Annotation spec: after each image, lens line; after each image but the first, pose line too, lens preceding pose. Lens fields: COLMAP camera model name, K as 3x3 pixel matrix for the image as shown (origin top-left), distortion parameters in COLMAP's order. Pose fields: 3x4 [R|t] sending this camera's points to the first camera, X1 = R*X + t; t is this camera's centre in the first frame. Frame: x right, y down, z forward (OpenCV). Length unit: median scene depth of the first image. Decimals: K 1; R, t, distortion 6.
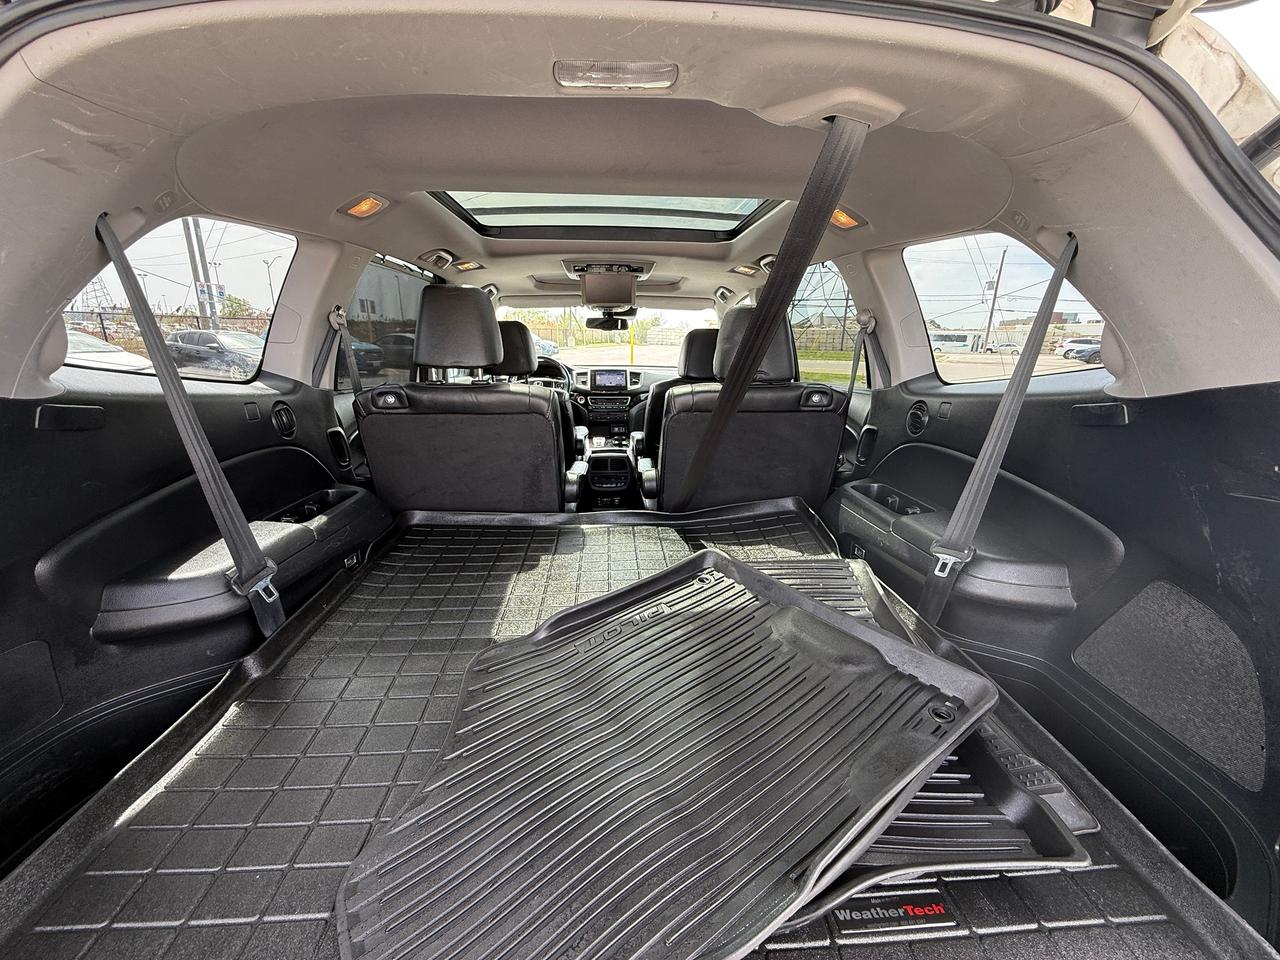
lens RADIAL K [[506.3, 0, 637.4], [0, 506.3, 480.0], [0, 0, 1]] dist [-0.000526, 0.000552]
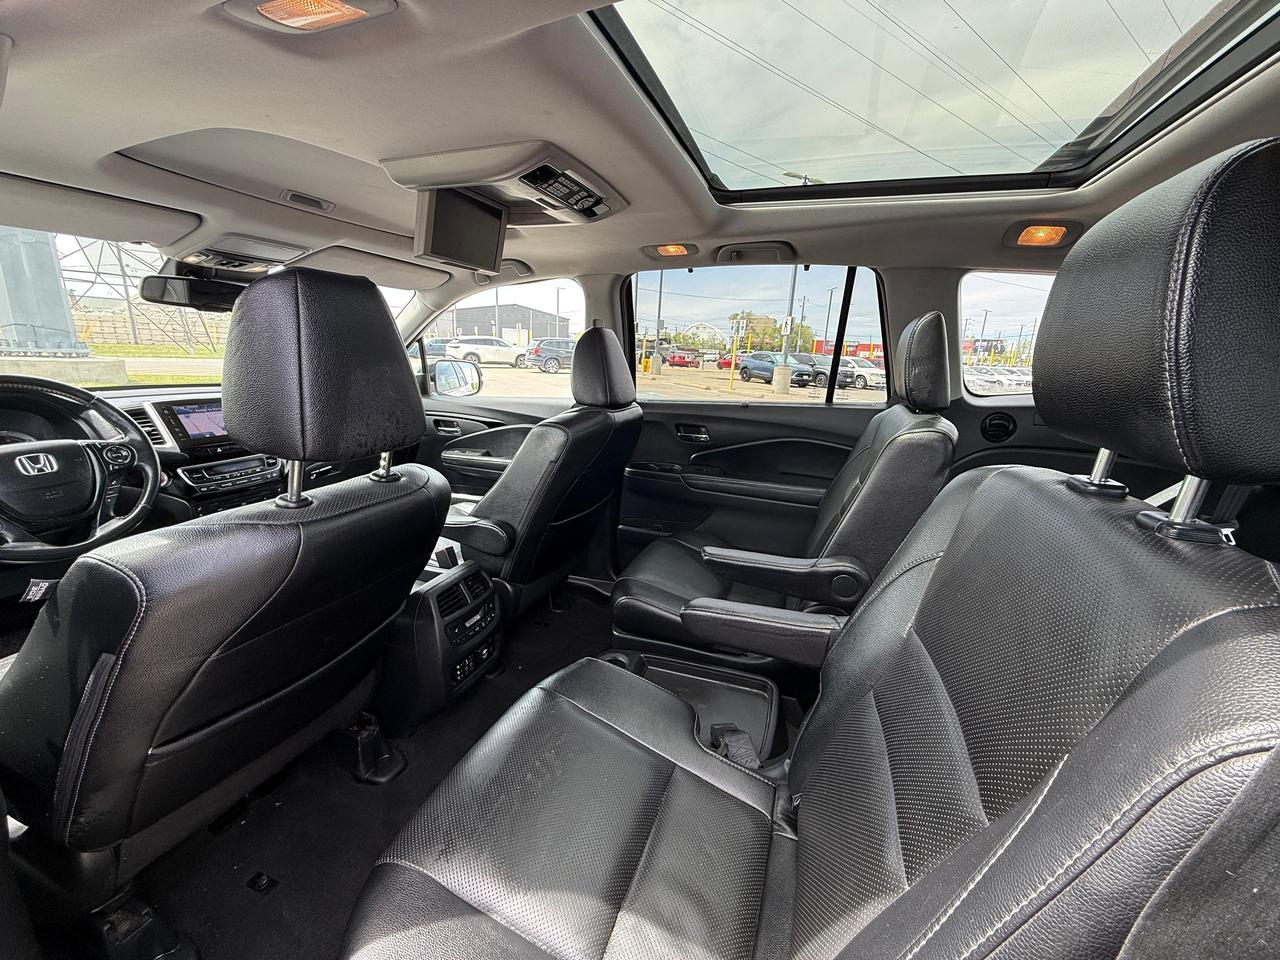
lens RADIAL K [[509.9, 0, 639.4], [0, 509.9, 478.0], [0, 0, 1]] dist [-0.001862, -0.000043]
pose [[0.400122, -0.218435, 0.890050, -0.313010], [0.214428, 0.966537, 0.140811, -0.132751], [-0.891024, 0.134510, 0.433571, 0.478439]]
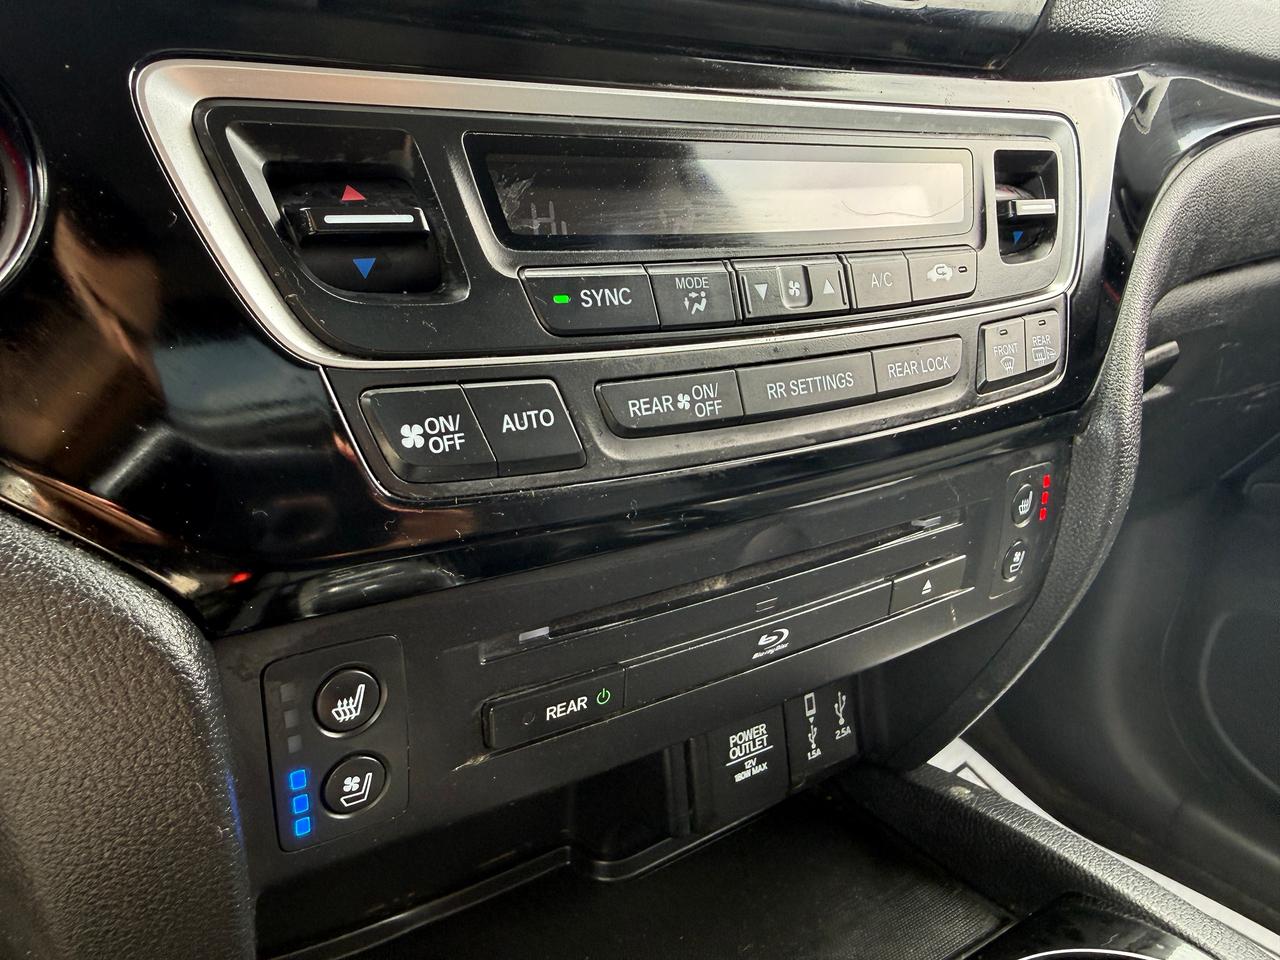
lens RADIAL K [[984.5, 0, 640.0], [0, 984.5, 480.0], [0, 0, 1]] dist [-0.004666, -0.001701]
pose [[0.842569, -0.155686, 0.515595, -0.103122], [0.115936, 0.987295, 0.108659, -0.143695], [-0.525962, -0.031777, 0.849914, 0.930079]]
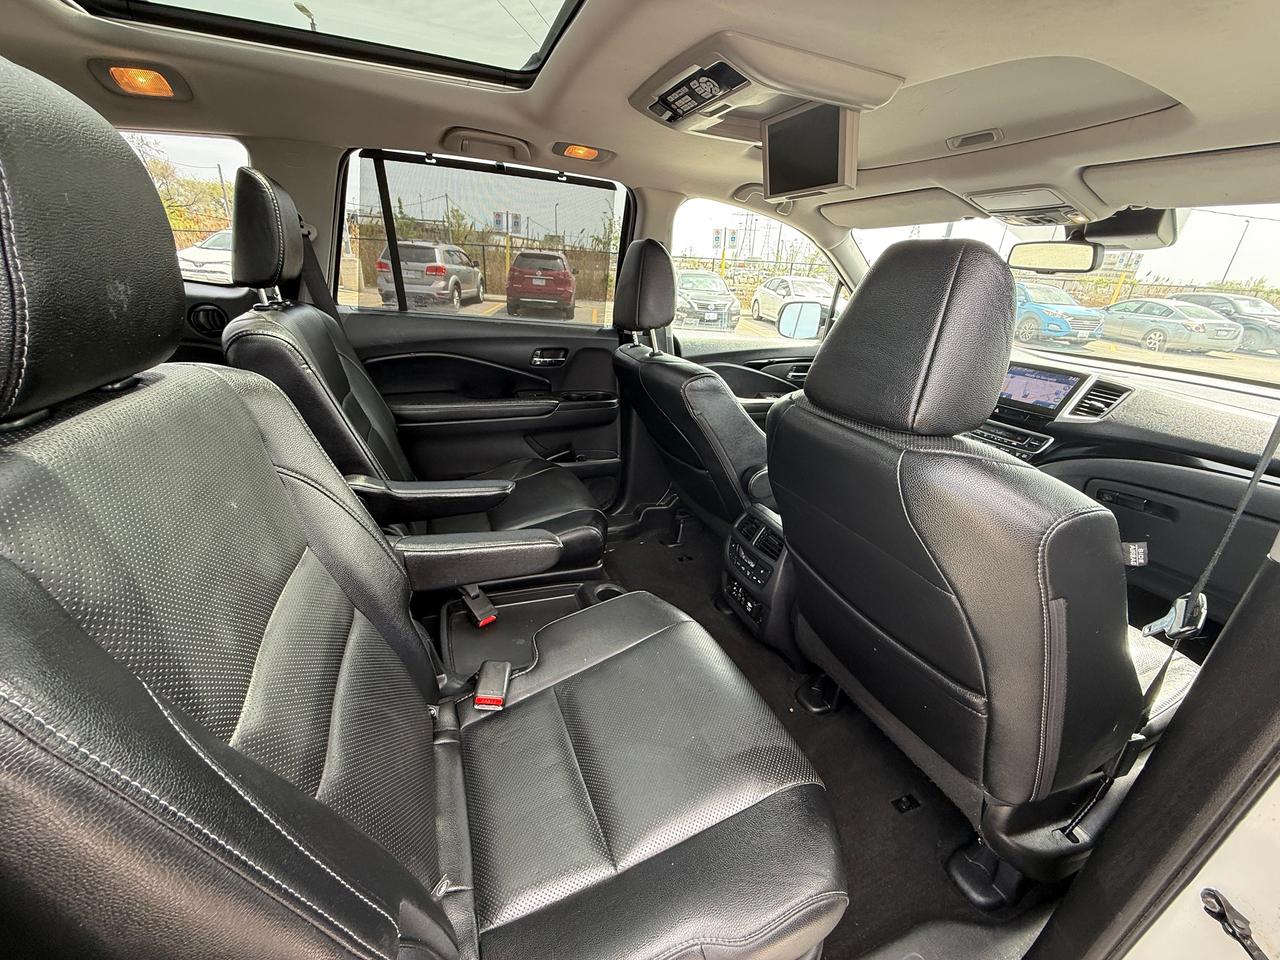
lens RADIAL K [[509.9, 0, 639.4], [0, 509.9, 478.0], [0, 0, 1]] dist [-0.001862, -0.000043]
pose [[0.316299, 0.364804, -0.875713, 0.254236], [-0.306097, 0.912978, 0.269769, -0.141534], [0.897920, 0.182725, 0.400440, 0.525367]]
